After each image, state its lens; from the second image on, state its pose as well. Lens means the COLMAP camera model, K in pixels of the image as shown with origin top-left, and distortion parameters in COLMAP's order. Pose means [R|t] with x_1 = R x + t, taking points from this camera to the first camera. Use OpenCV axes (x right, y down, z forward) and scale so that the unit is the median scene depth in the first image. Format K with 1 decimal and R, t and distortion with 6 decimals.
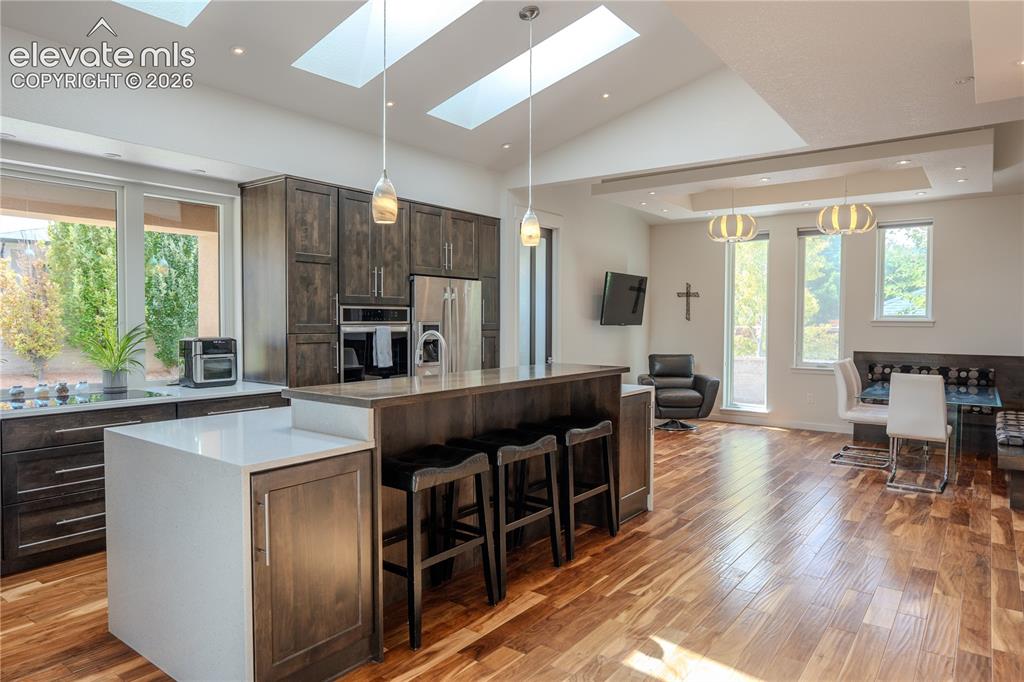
lens RADIAL K [[641.2, 0, 512.0], [0, 641.2, 341.0], [0, 0, 1]] dist [-0.031276, 0.022423]
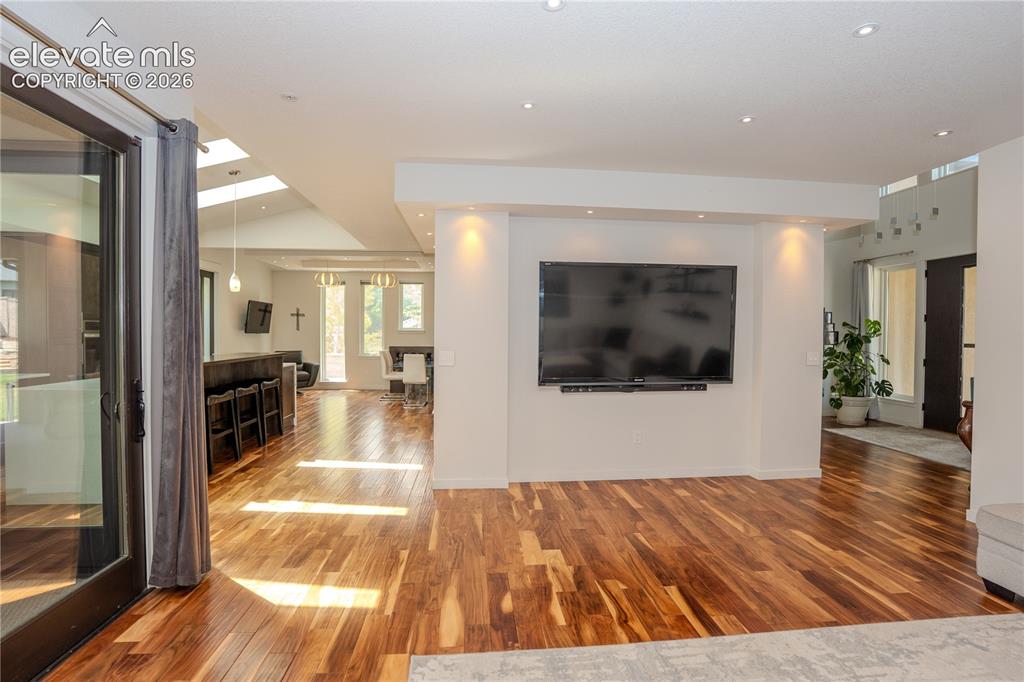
lens RADIAL K [[478.5, 0, 512.0], [0, 478.5, 341.0], [0, 0, 1]] dist [-0.042829, 0.000329]
pose [[0.740048, -0.011567, 0.672455, -0.166568], [0.019370, 0.999804, -0.004119, 0.013094], [-0.672275, 0.016074, 0.740127, -0.333204]]
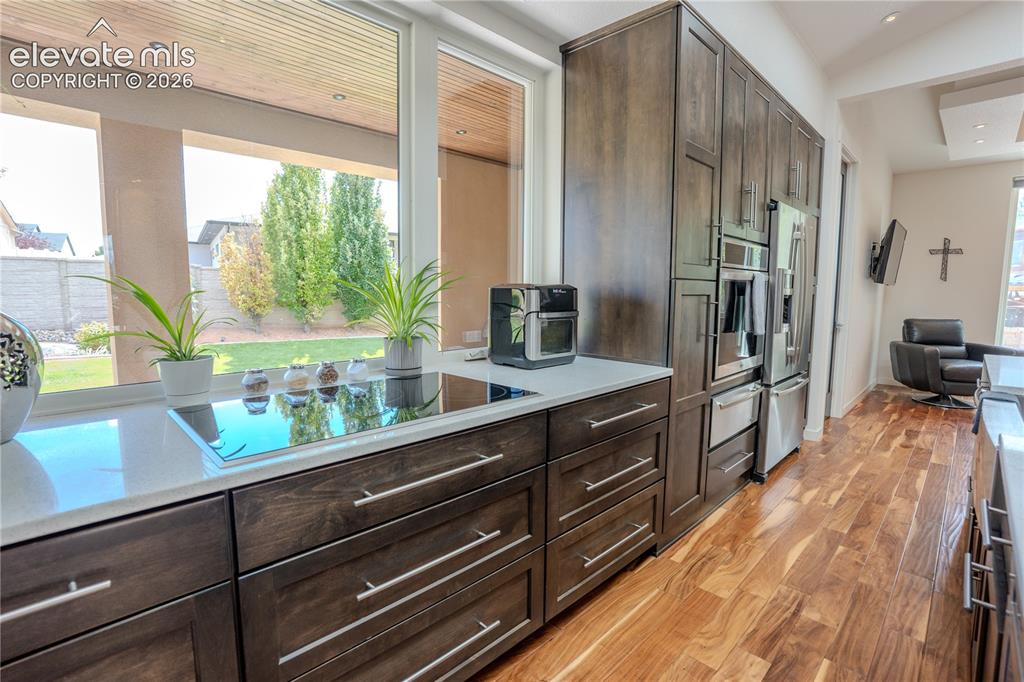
lens RADIAL K [[478.5, 0, 512.0], [0, 478.5, 341.0], [0, 0, 1]] dist [-0.042829, 0.000329]
pose [[0.990313, 0.017809, -0.137706, -0.265269], [-0.007319, 0.997057, 0.076308, 0.007695], [0.138659, -0.074561, 0.987529, 0.331536]]
